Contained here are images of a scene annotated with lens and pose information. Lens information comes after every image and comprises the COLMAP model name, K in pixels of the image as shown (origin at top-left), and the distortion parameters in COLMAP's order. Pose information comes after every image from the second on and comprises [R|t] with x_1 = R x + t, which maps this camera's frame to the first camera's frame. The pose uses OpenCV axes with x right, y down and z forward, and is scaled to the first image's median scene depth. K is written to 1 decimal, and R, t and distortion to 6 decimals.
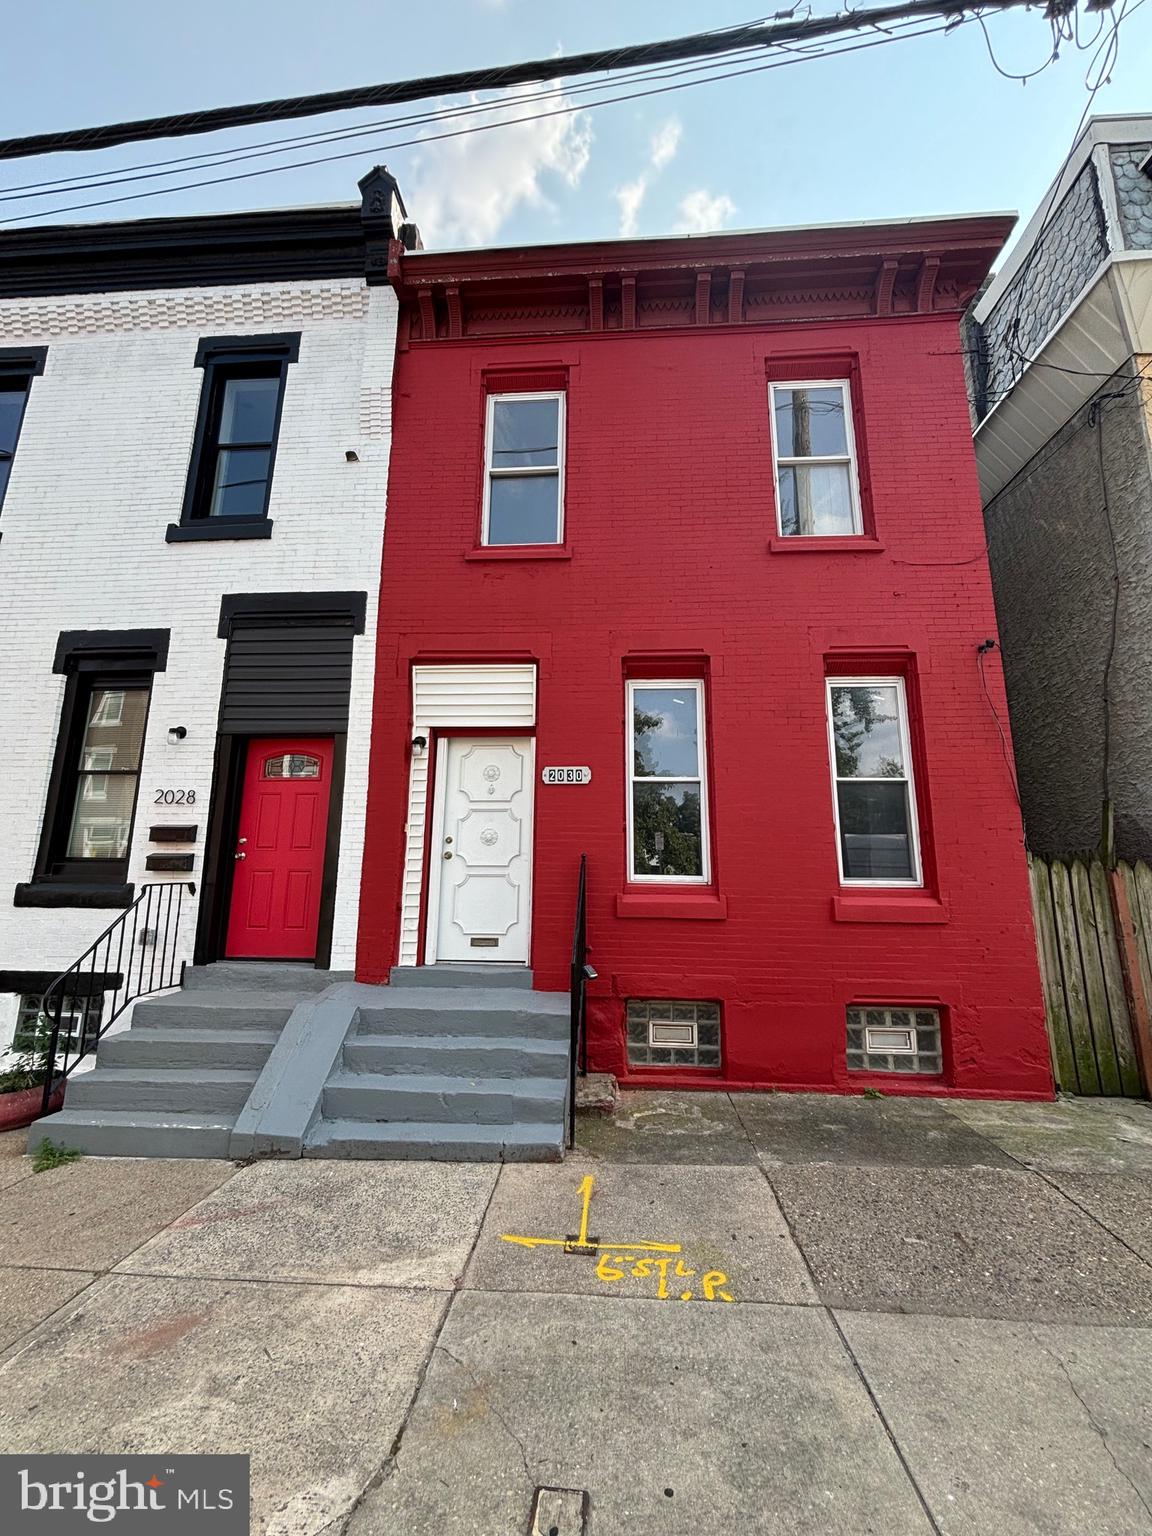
lens RADIAL K [[623.6, 0, 577.9], [0, 623.6, 763.6], [0, 0, 1]] dist [0.007488, -0.001439]
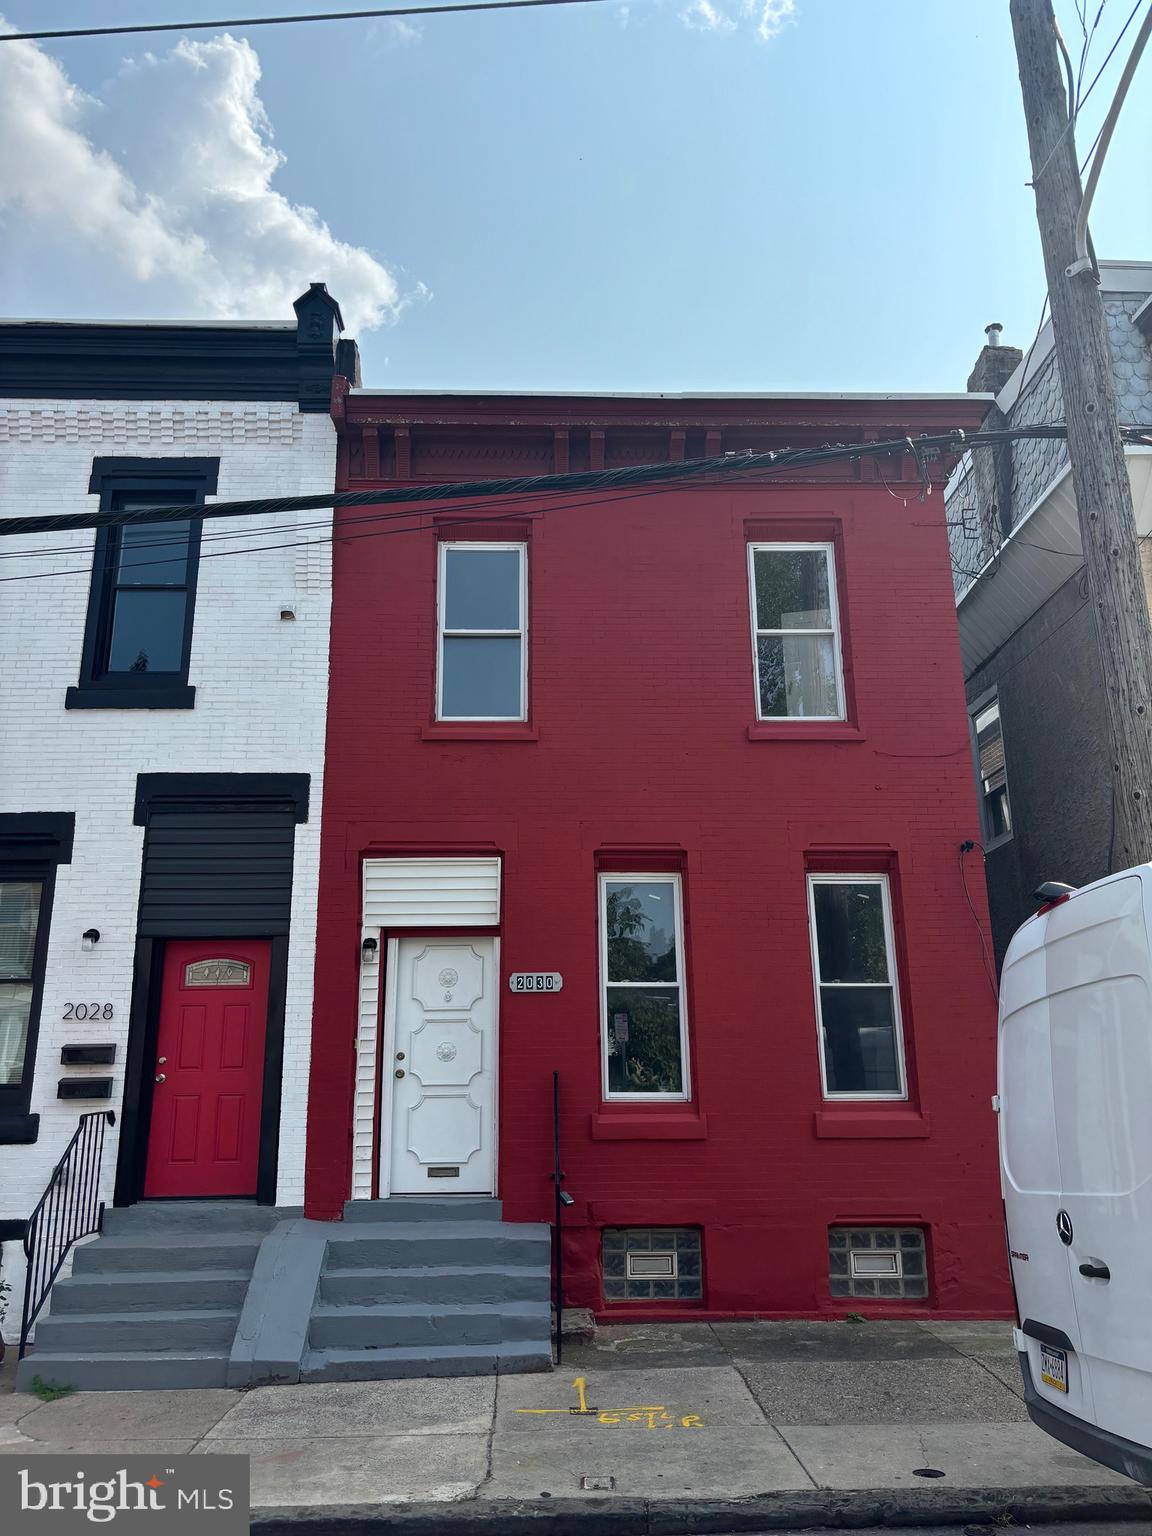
lens RADIAL K [[1161.7, 0, 569.5], [0, 1161.7, 773.0], [0, 0, 1]] dist [0.039867, -0.029502]
pose [[0.995324, 0.007288, 0.096318, -0.133382], [0.000249, 0.996953, -0.078006, -0.153013], [-0.096593, 0.077665, 0.992289, -0.721912]]
